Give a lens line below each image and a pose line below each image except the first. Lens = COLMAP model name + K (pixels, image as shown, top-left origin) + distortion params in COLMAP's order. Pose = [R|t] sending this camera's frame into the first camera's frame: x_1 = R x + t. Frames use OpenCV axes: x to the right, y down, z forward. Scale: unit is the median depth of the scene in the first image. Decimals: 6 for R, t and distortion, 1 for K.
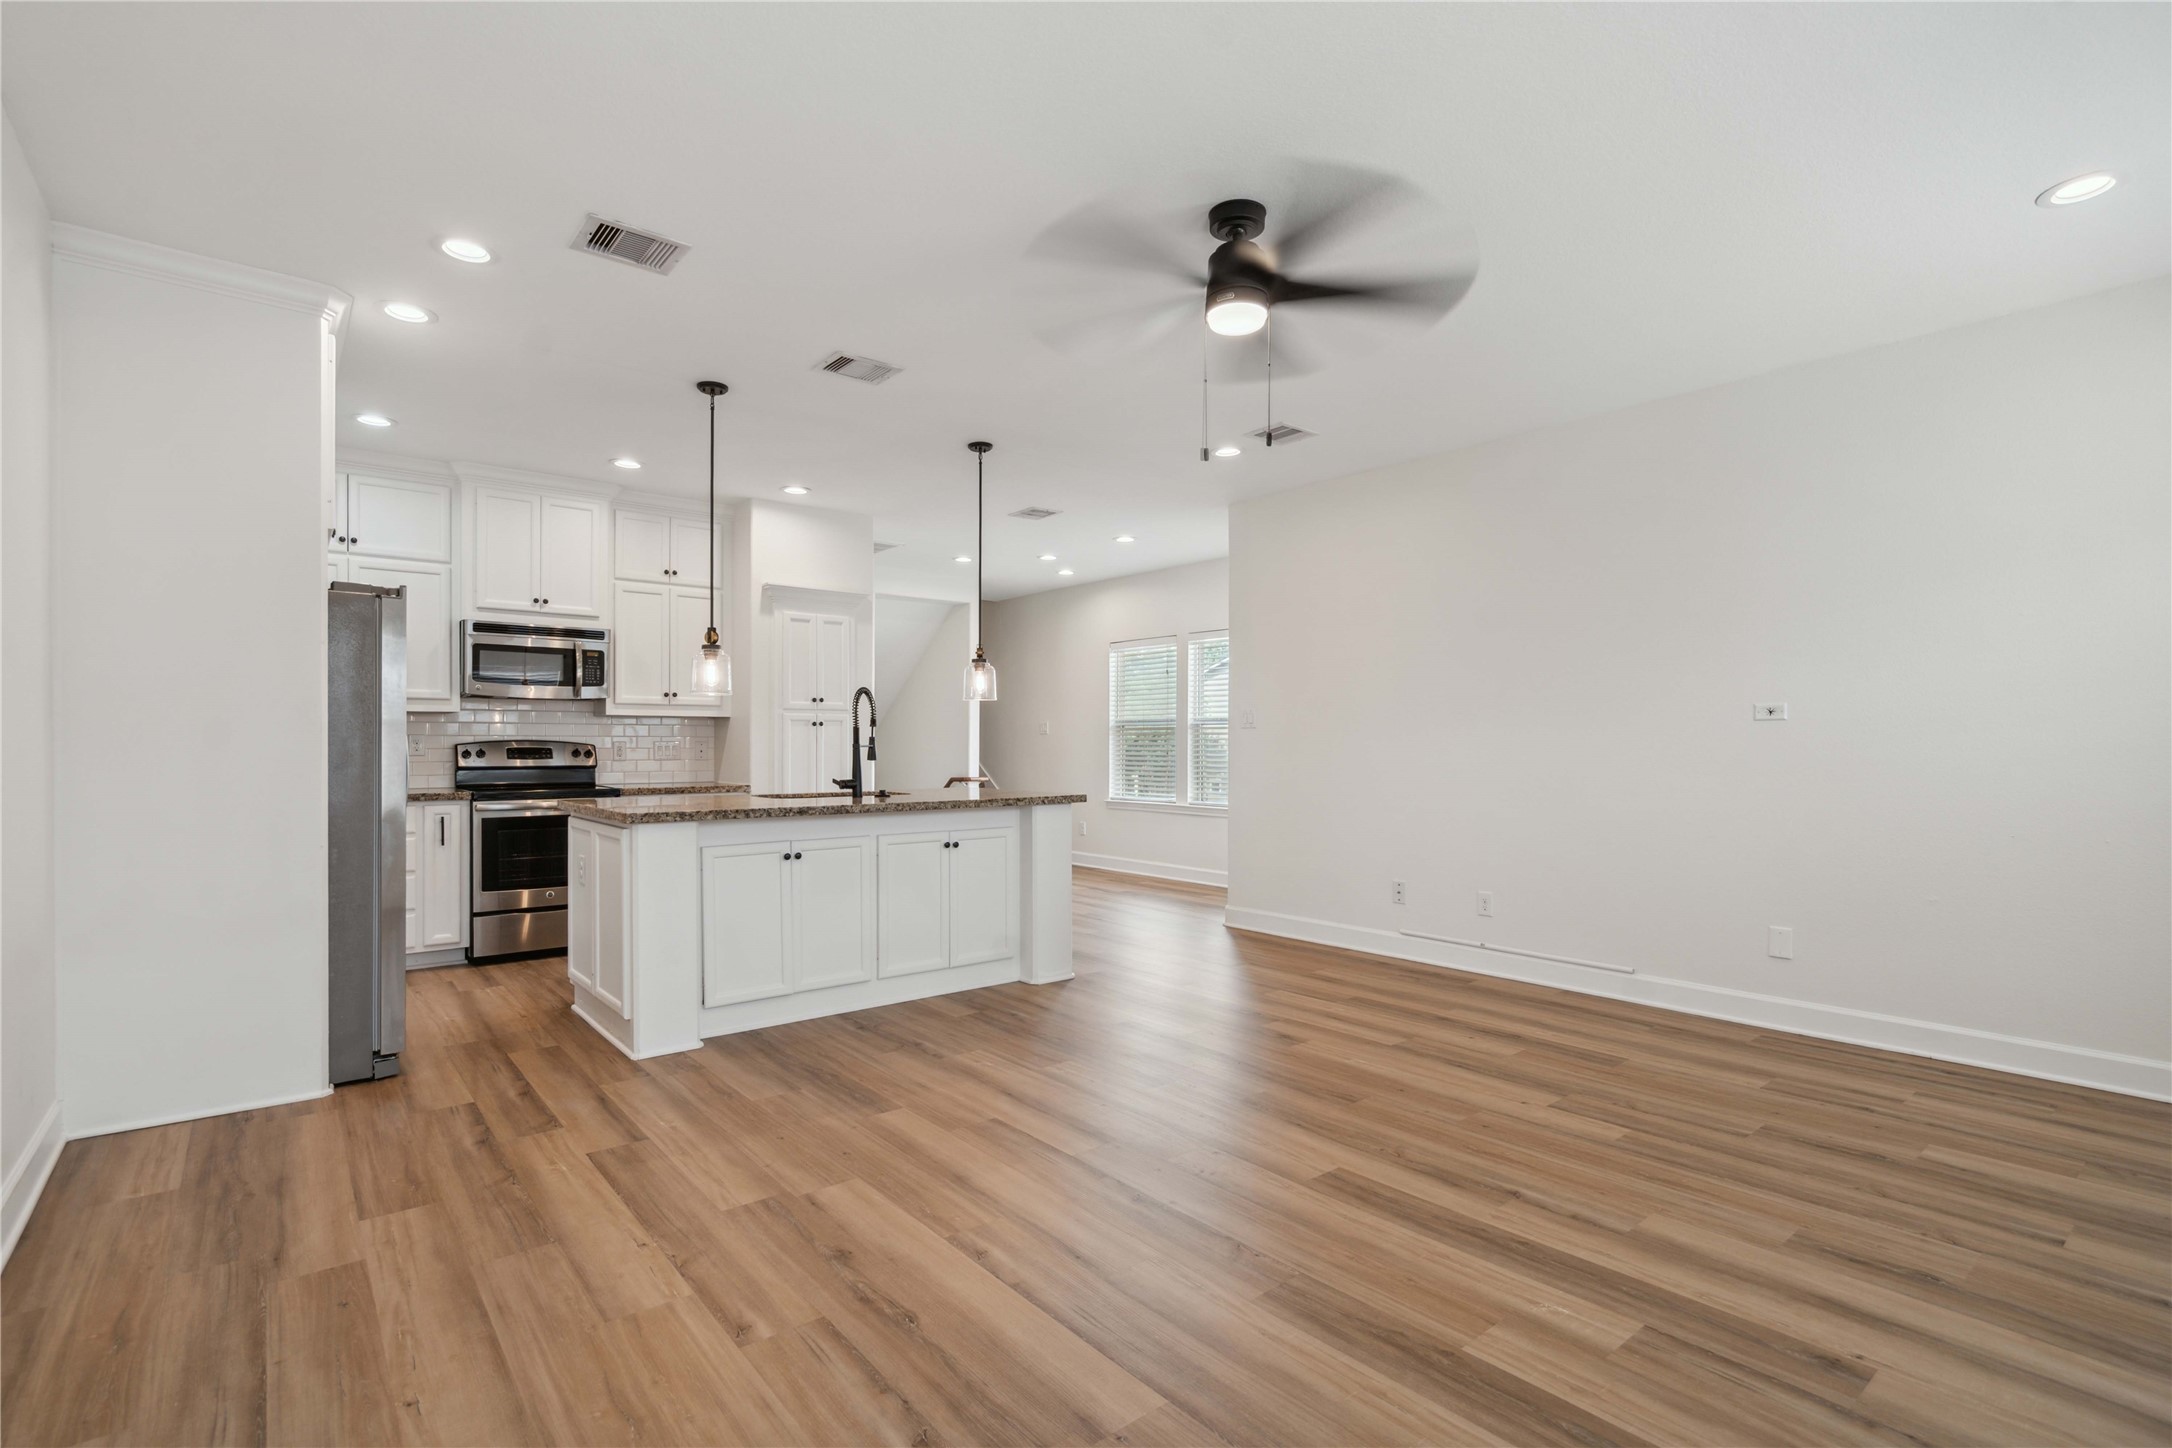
lens RADIAL K [[1002.8, 0, 1077.4], [0, 1002.8, 733.6], [0, 0, 1]] dist [-0.004095, 0.000729]
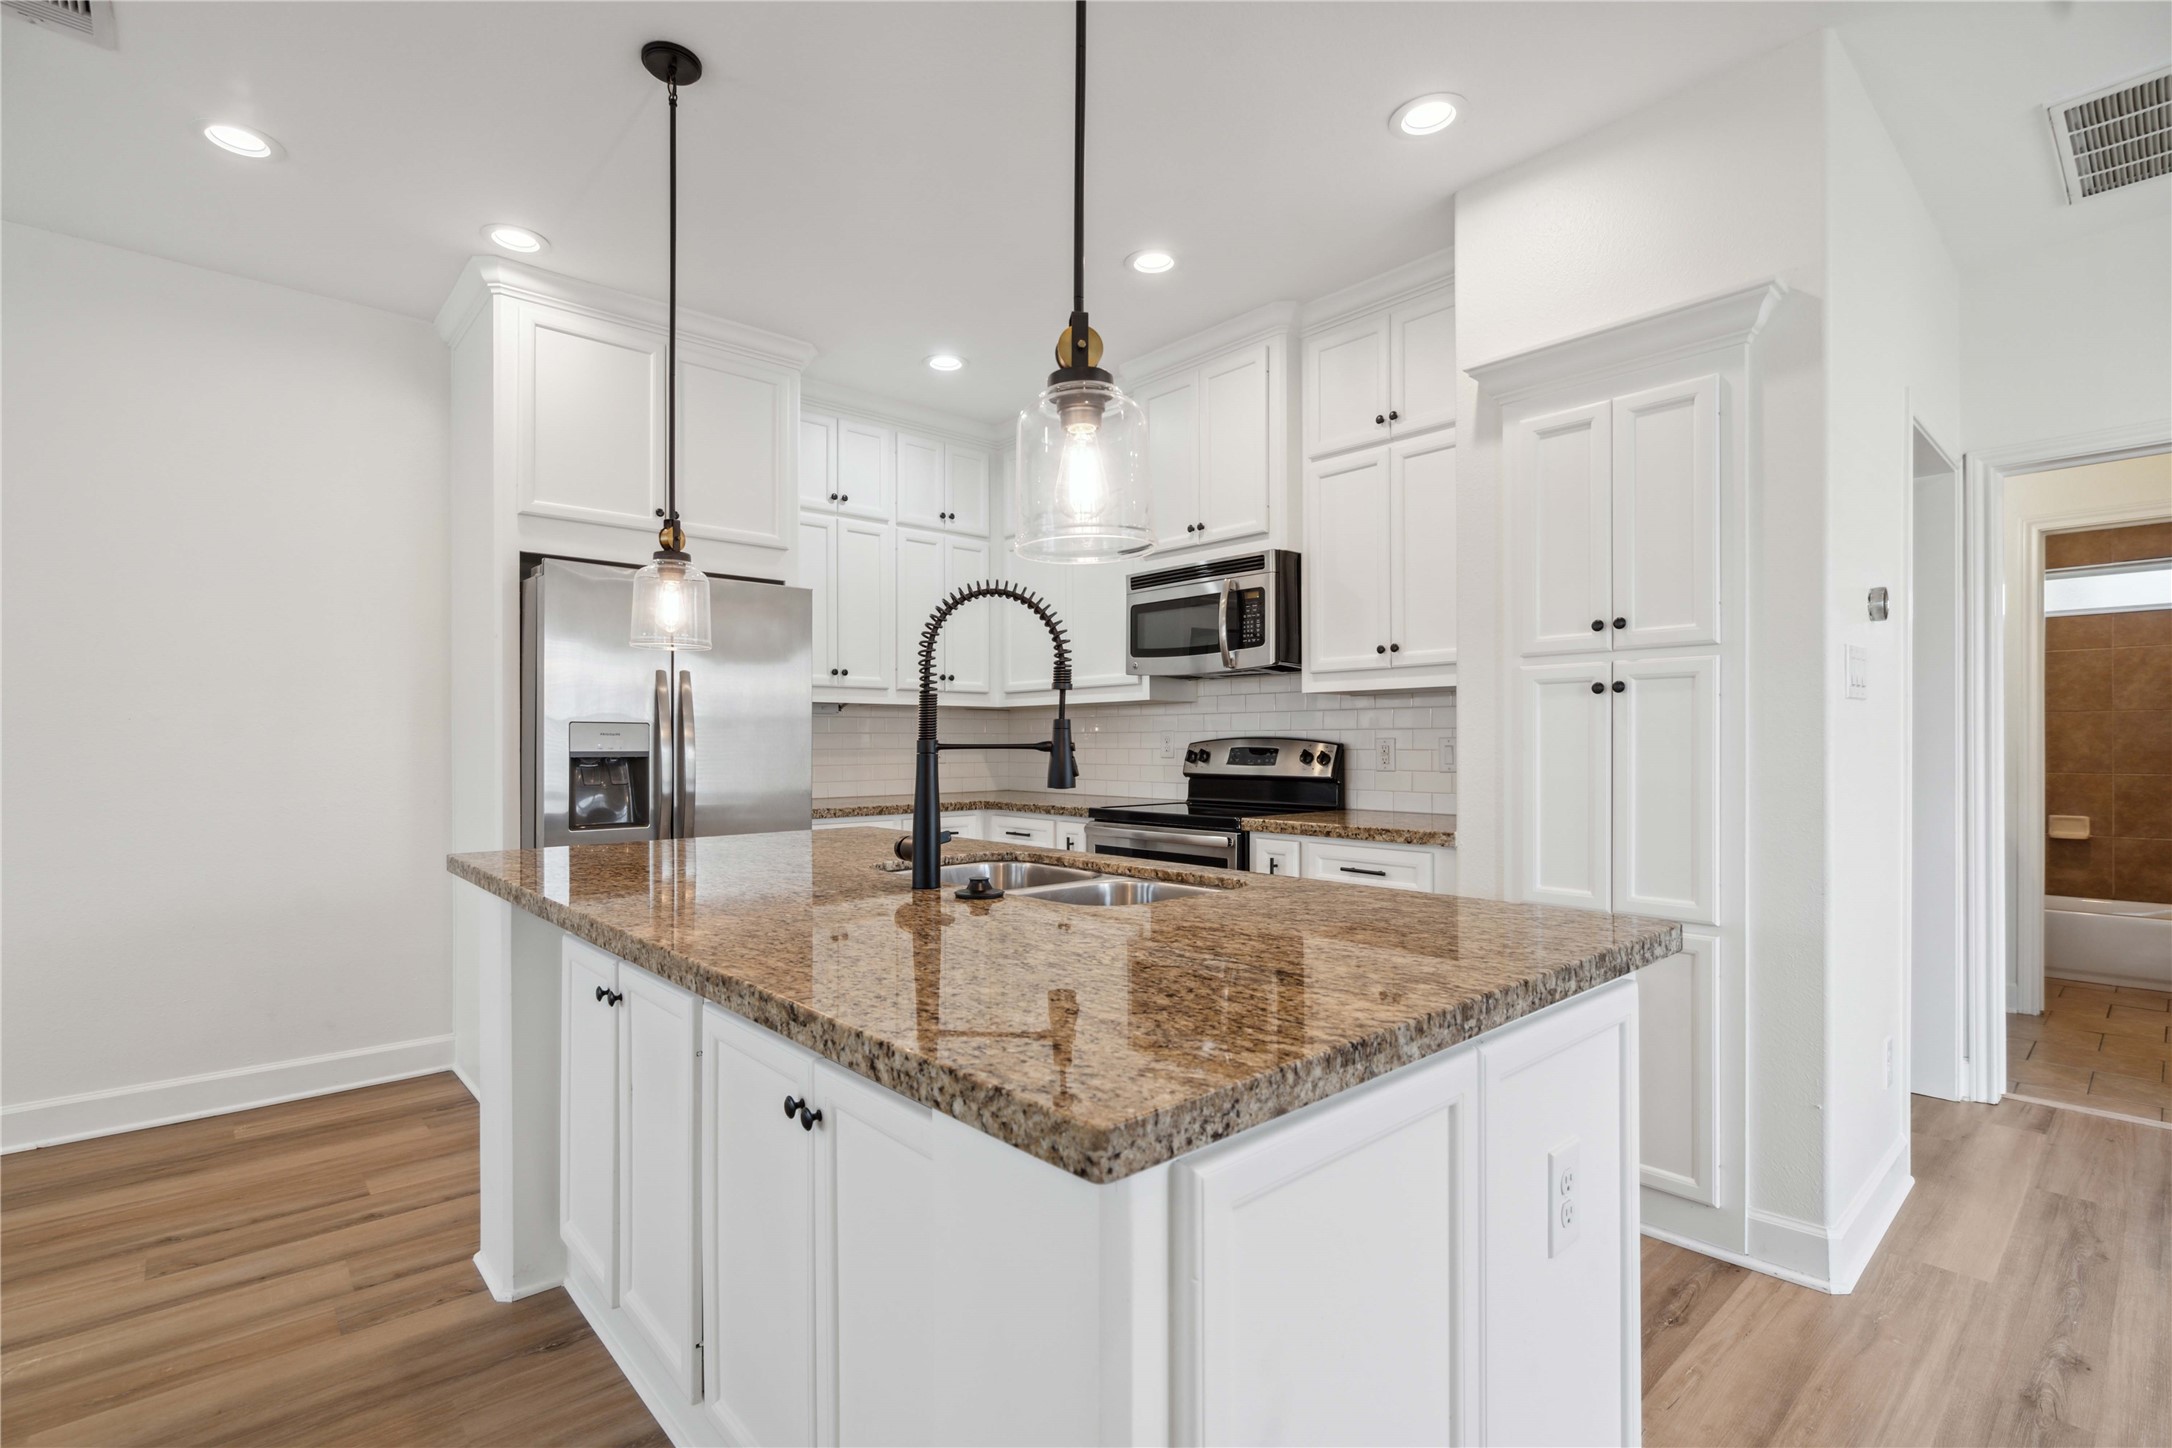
lens RADIAL K [[1002.8, 0, 1076.3], [0, 1002.8, 736.1], [0, 0, 1]] dist [-0.004095, 0.000729]
pose [[0.041243, -0.007502, -0.999121, 0.216569], [0.013207, 0.999889, -0.006962, 0.017048], [0.999062, -0.012908, 0.041337, 1.540089]]
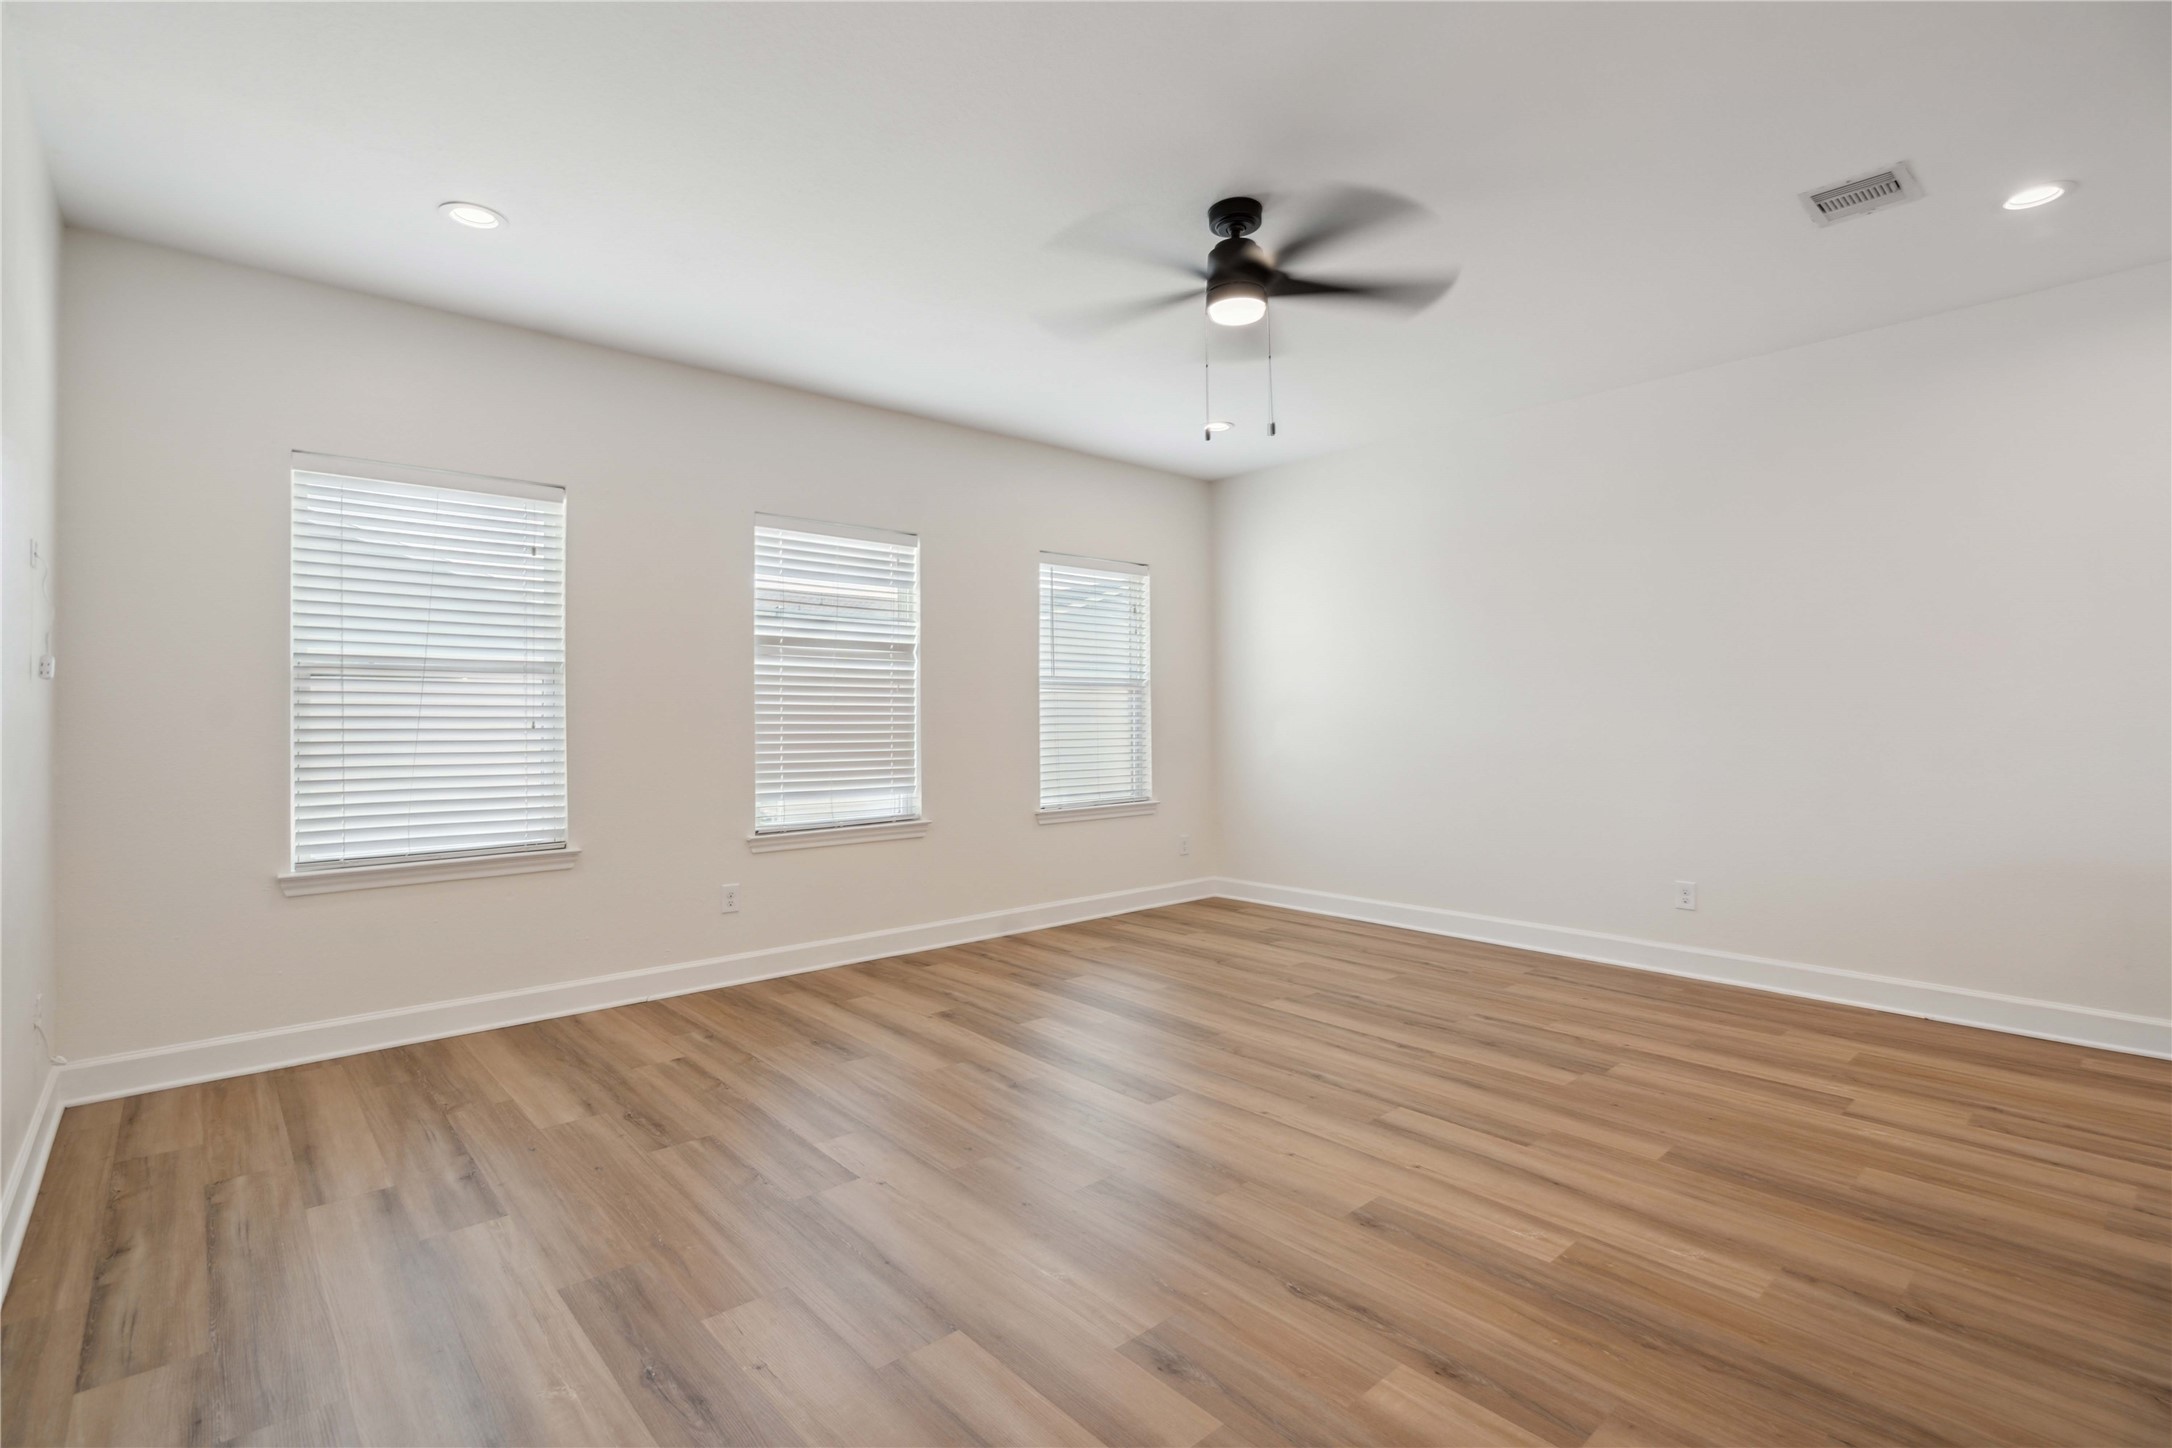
lens RADIAL K [[1002.8, 0, 1082.9], [0, 1002.8, 711.4], [0, 0, 1]] dist [-0.004095, 0.000729]
pose [[-0.998995, 0.005716, -0.044459, 0.322955], [0.006547, 0.999807, -0.018548, 0.021101], [0.044345, -0.018820, -0.998839, 1.779255]]
